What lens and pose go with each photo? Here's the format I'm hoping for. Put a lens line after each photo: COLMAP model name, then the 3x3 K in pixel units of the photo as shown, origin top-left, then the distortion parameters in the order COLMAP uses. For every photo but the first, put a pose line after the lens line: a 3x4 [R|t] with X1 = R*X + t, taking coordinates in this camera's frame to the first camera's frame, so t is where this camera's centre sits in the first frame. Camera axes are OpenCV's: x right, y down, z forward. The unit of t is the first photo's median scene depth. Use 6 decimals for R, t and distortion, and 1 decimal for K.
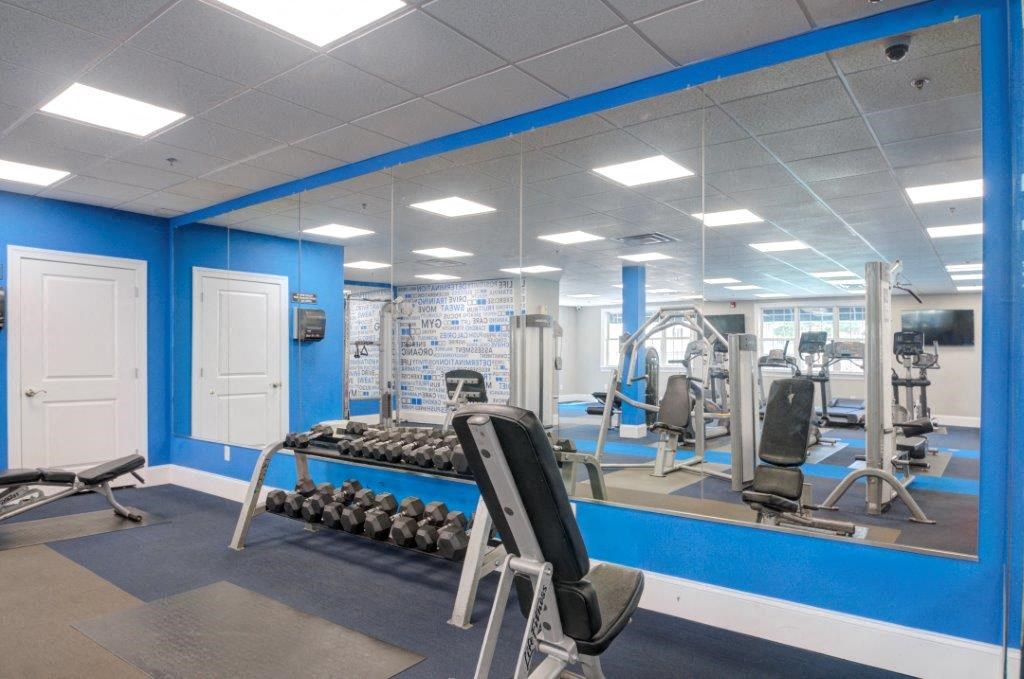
lens RADIAL K [[632.9, 0, 511.4], [0, 632.9, 344.5], [0, 0, 1]] dist [-0.005202, -0.000337]
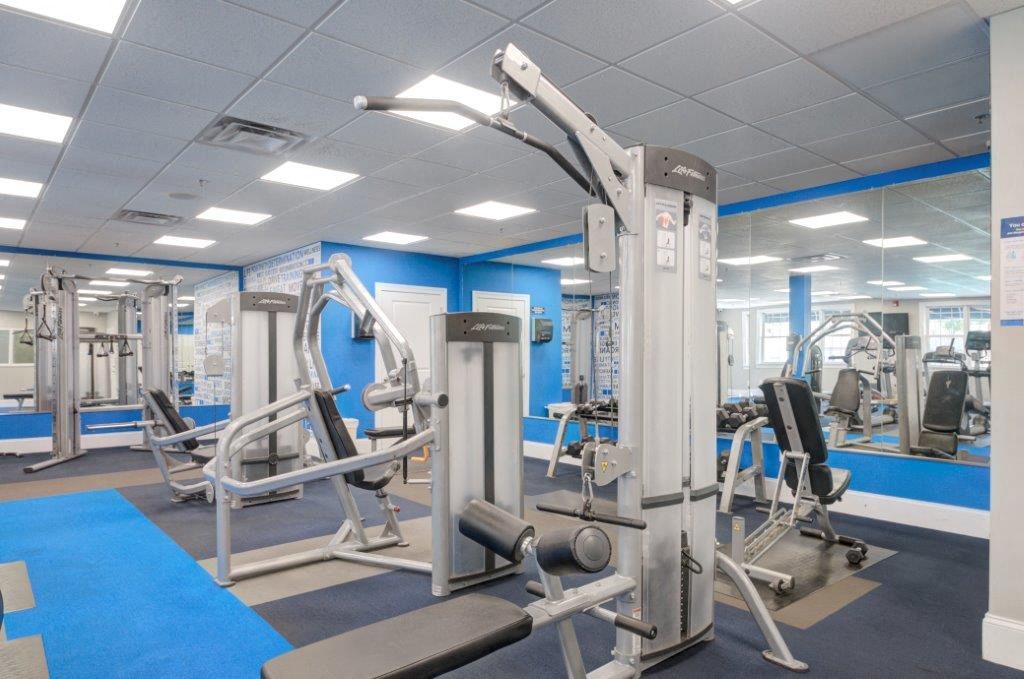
lens RADIAL K [[632.9, 0, 513.8], [0, 632.9, 341.1], [0, 0, 1]] dist [0.028553, 0.002550]
pose [[0.980264, -0.006947, -0.197573, -0.106885], [0.006915, 0.999976, -0.000852, -0.007160], [0.197574, -0.000531, 0.980288, -0.284134]]
